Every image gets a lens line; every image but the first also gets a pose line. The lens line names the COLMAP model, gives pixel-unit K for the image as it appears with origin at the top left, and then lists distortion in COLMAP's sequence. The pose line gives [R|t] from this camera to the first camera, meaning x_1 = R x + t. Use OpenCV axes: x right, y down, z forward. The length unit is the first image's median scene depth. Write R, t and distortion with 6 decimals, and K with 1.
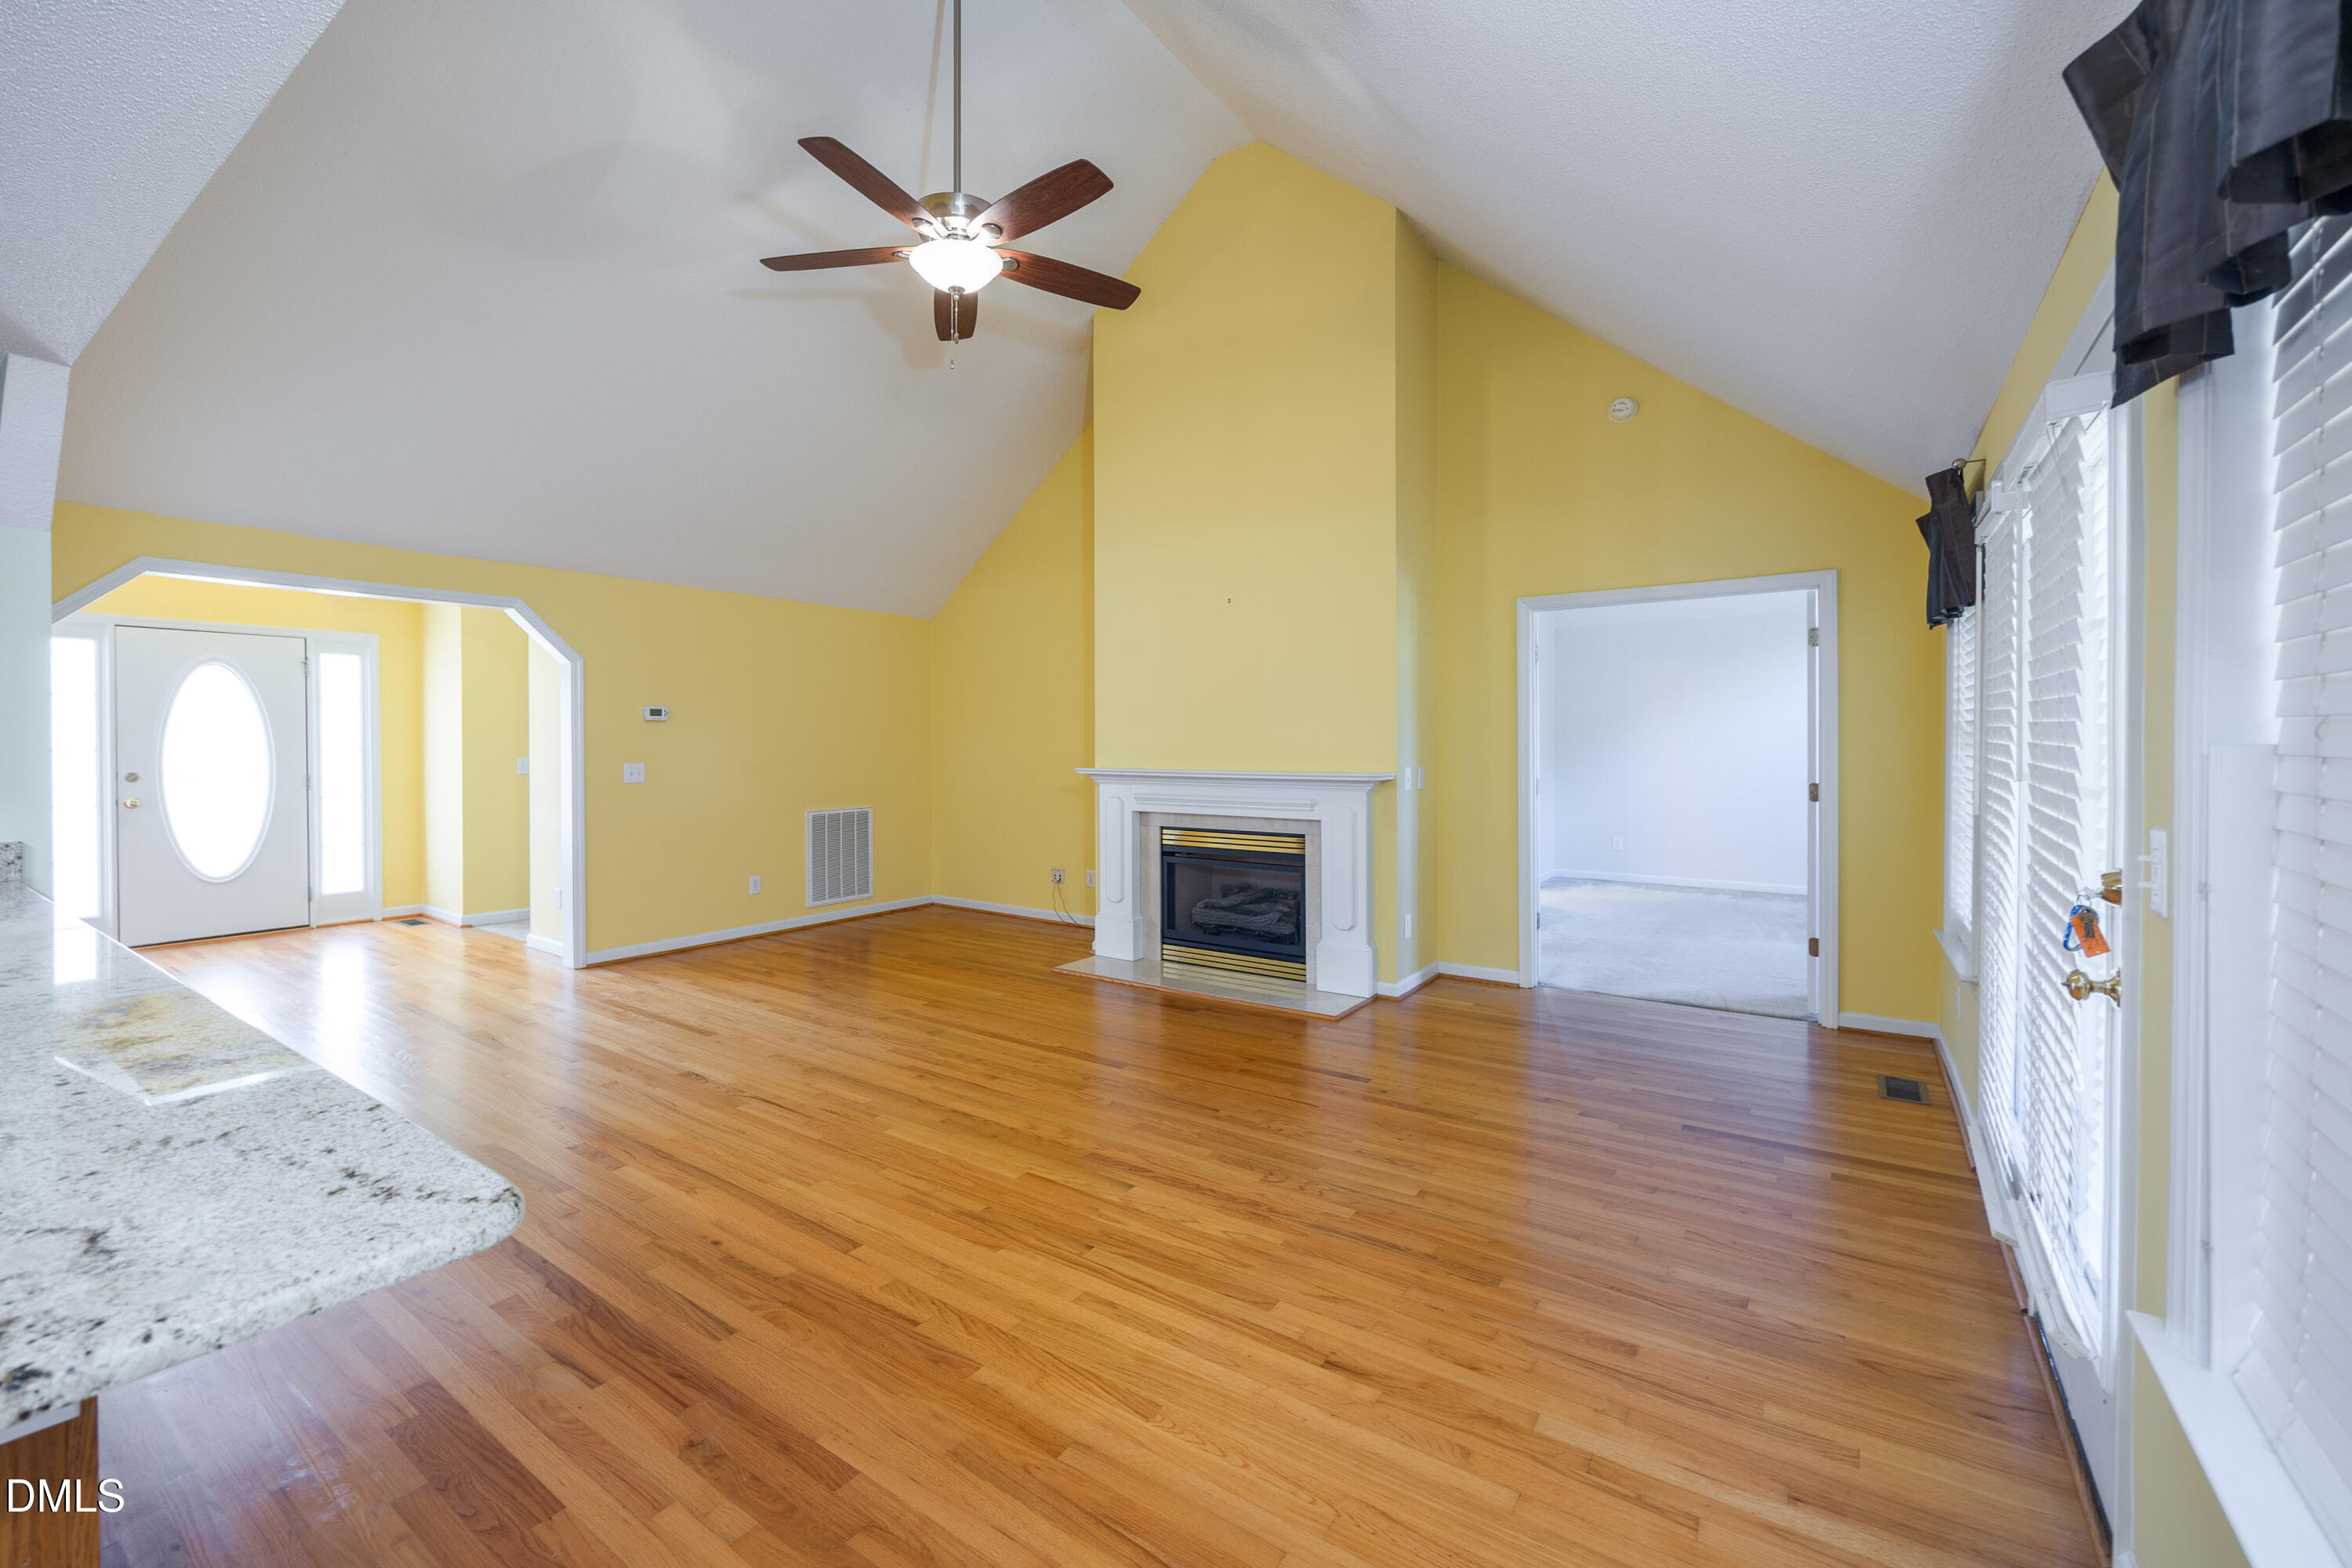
lens RADIAL K [[991.2, 0, 1126.5], [0, 991.2, 755.6], [0, 0, 1]] dist [-0.008342, 0.000264]
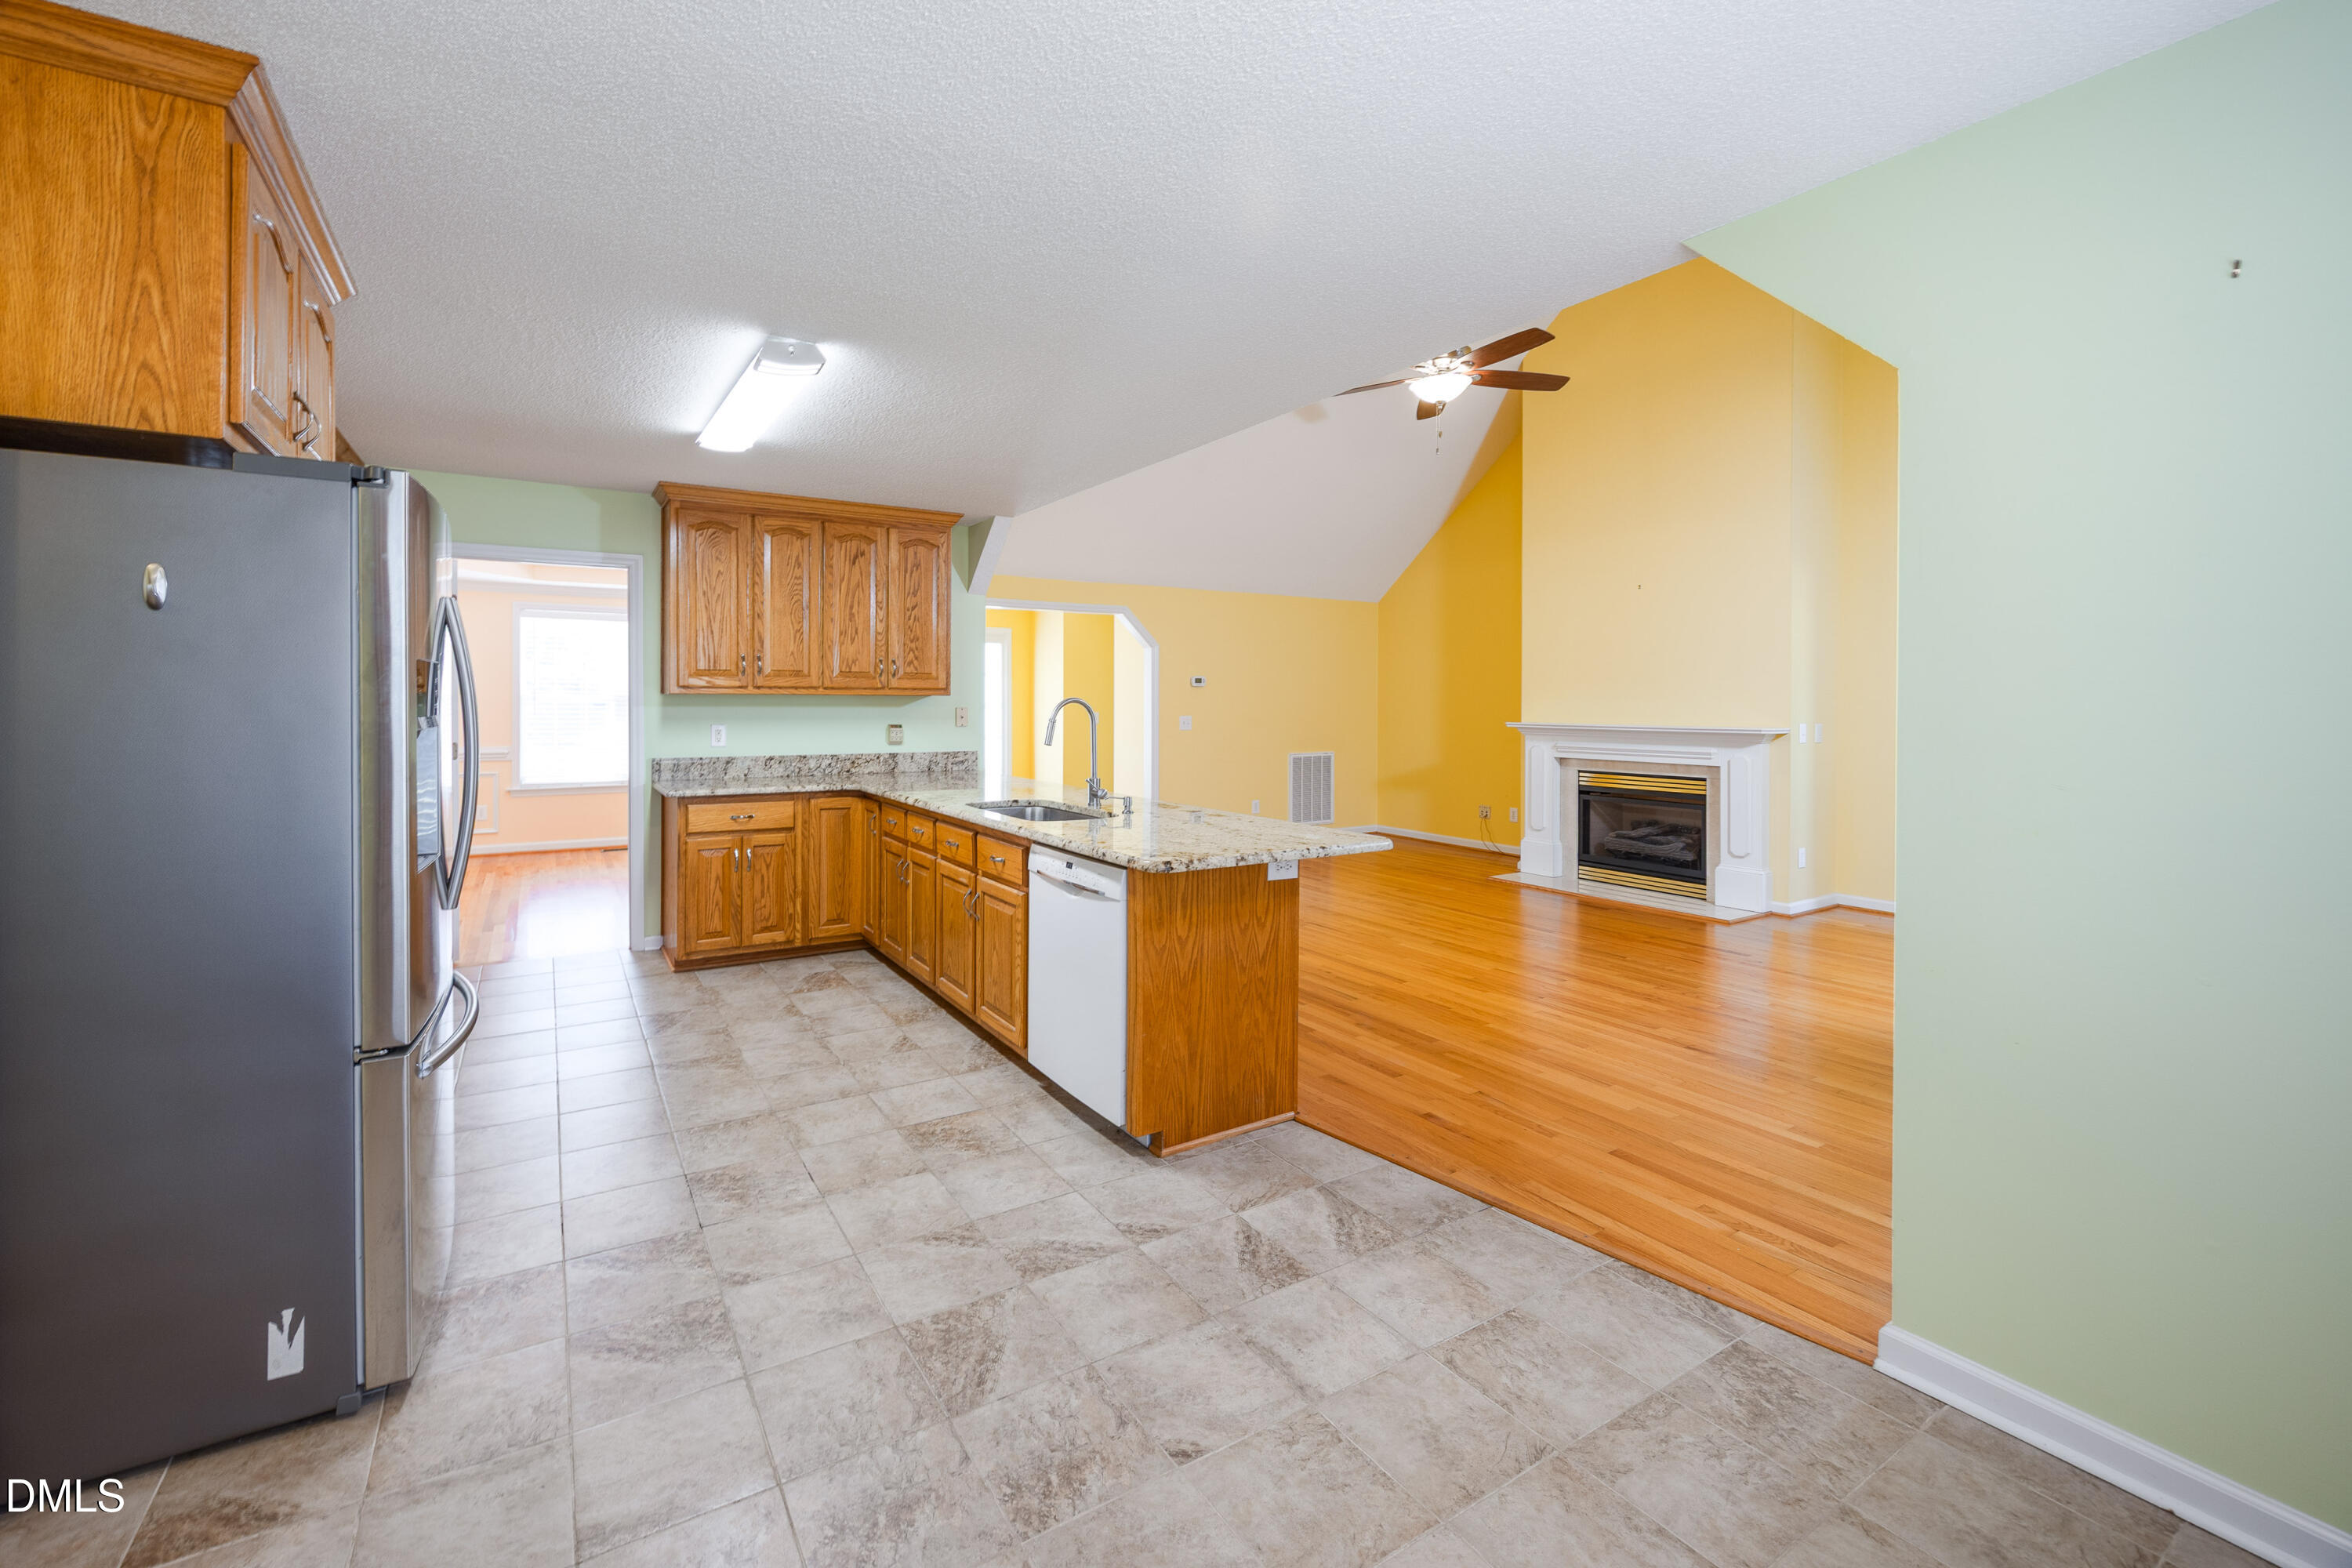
lens RADIAL K [[991.2, 0, 1168.7], [0, 991.2, 716.3], [0, 0, 1]] dist [-0.008342, 0.000264]
pose [[0.940645, 0.006970, -0.339320, -0.029380], [-0.006912, 0.999975, 0.001380, 0.005908], [0.339322, 0.001047, 0.940670, -0.363945]]
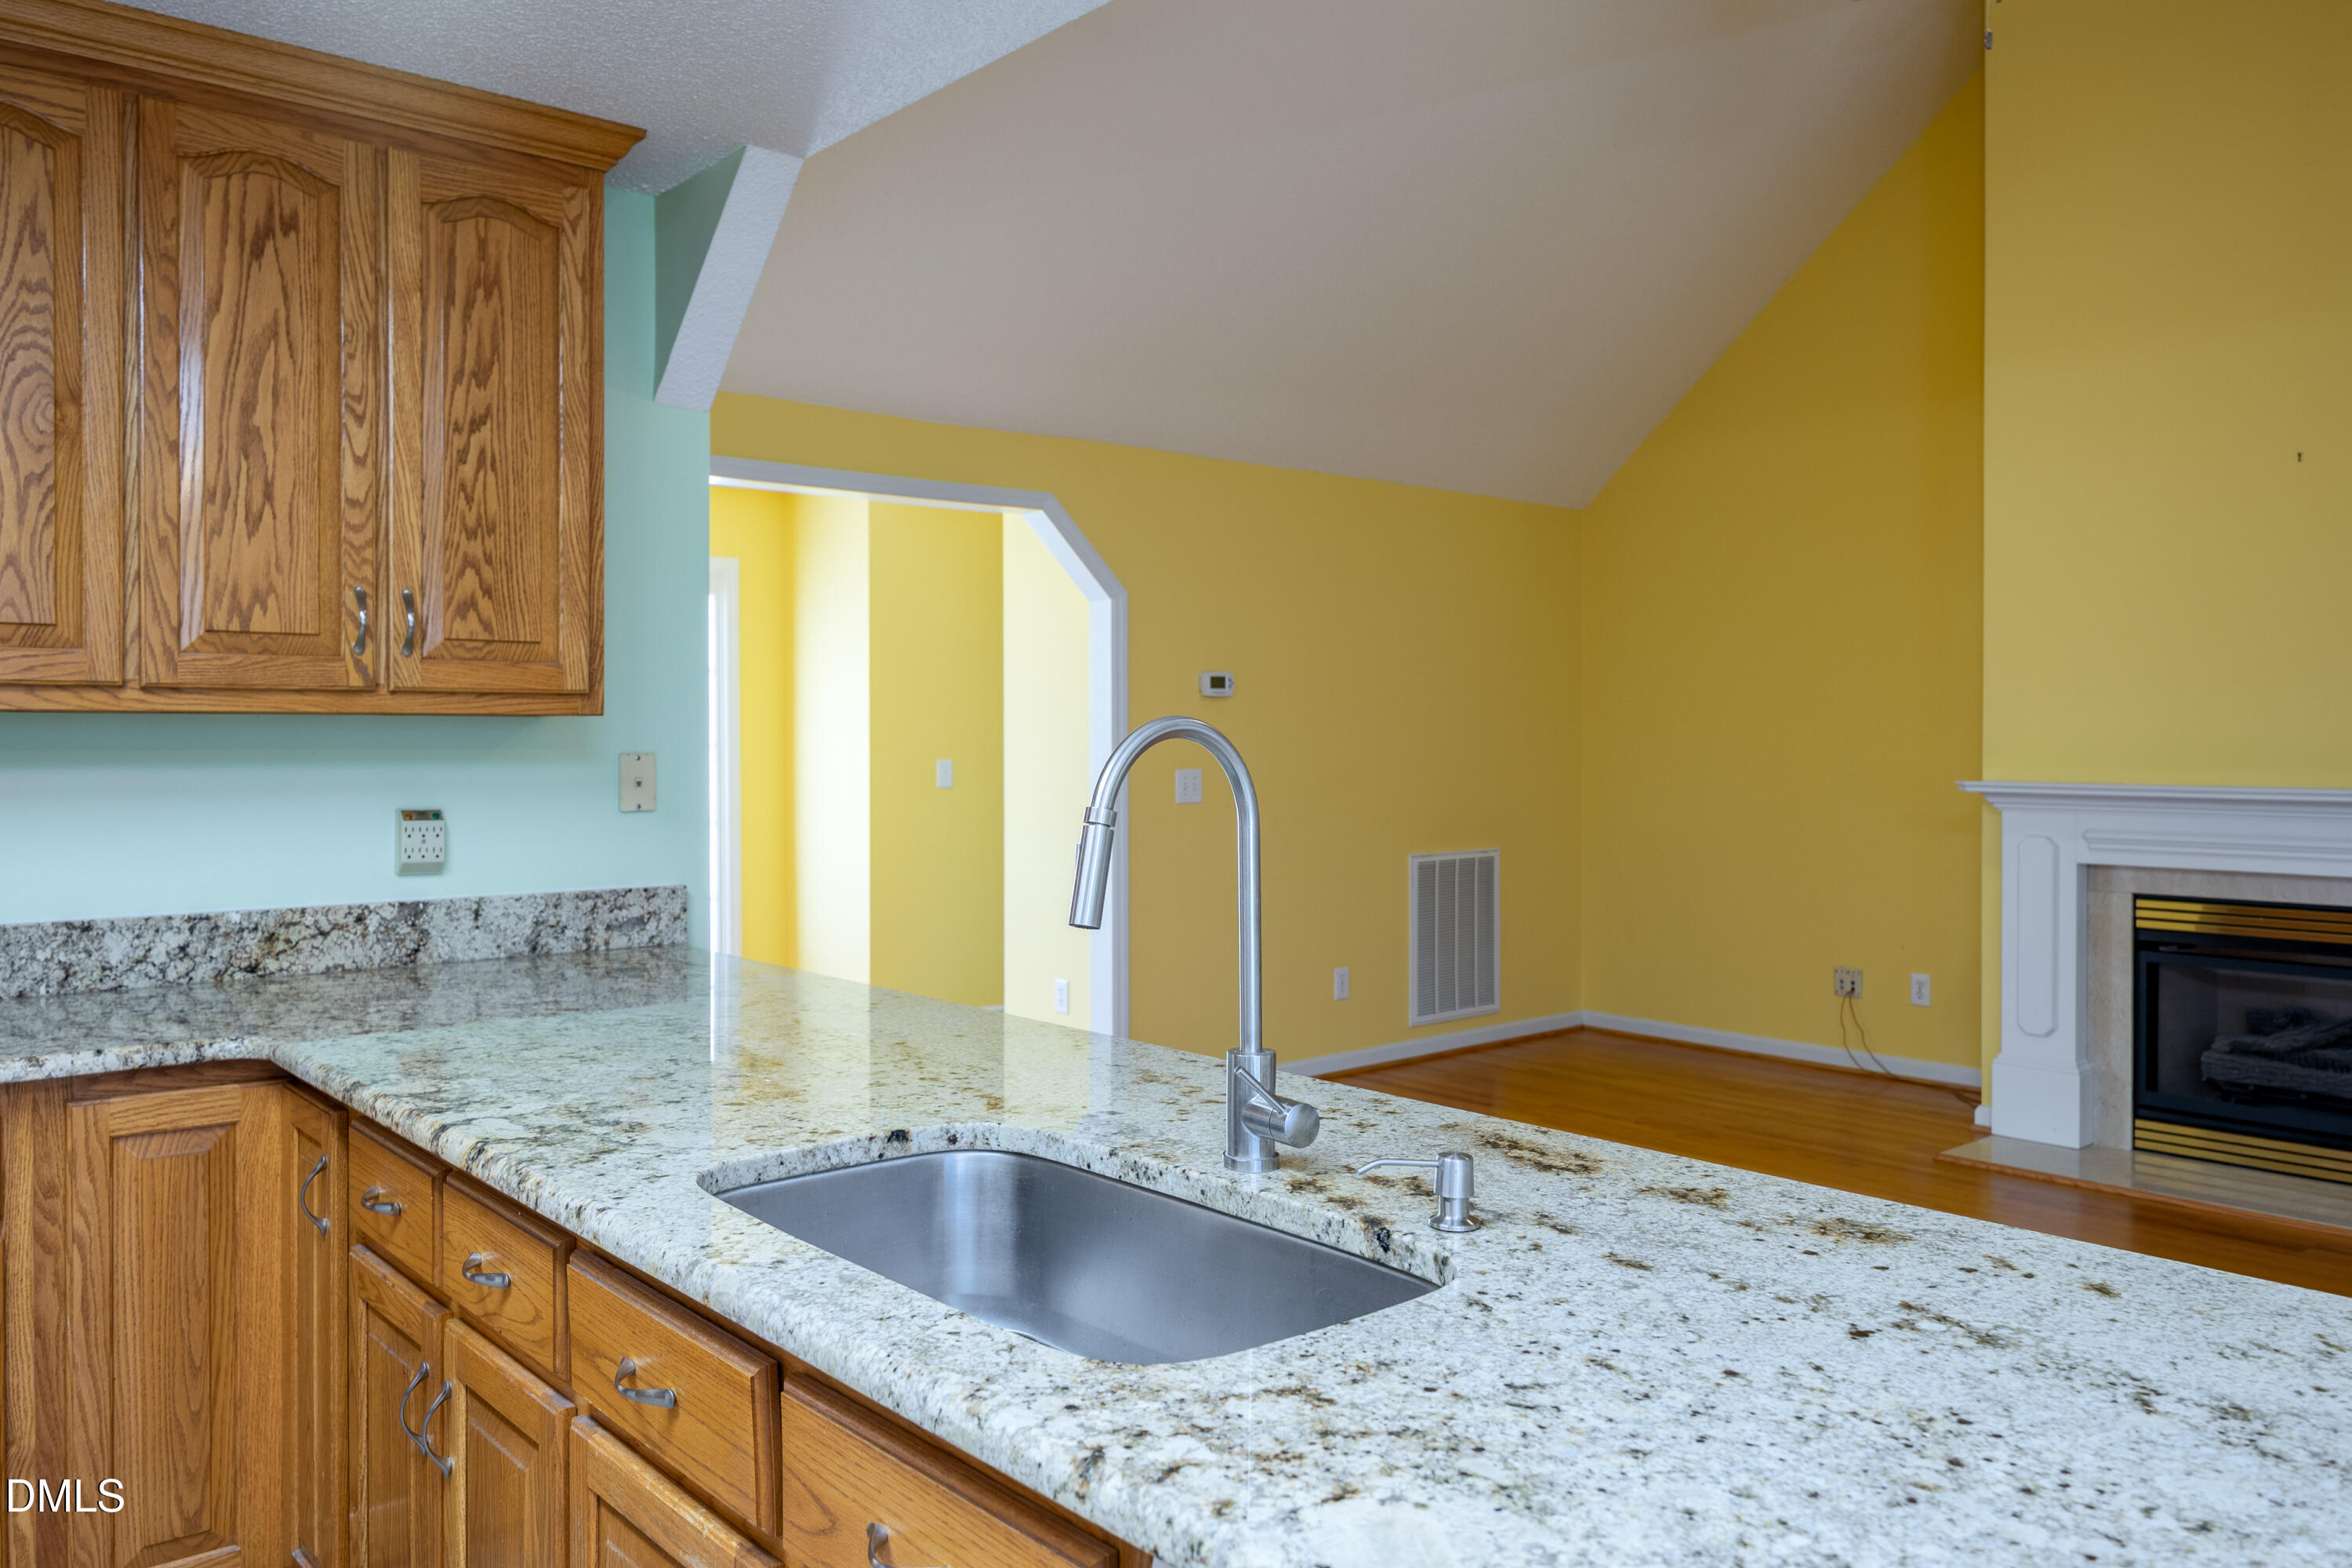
lens RADIAL K [[1815.4, 0, 1212.4], [0, 1815.4, 760.0], [0, 0, 1]] dist [0.006816, 0.003285]
pose [[0.974776, 0.000898, -0.223184, -0.241014], [-0.000881, 1.000000, 0.000176, 0.001895], [0.223184, 0.000025, 0.974776, -0.043881]]
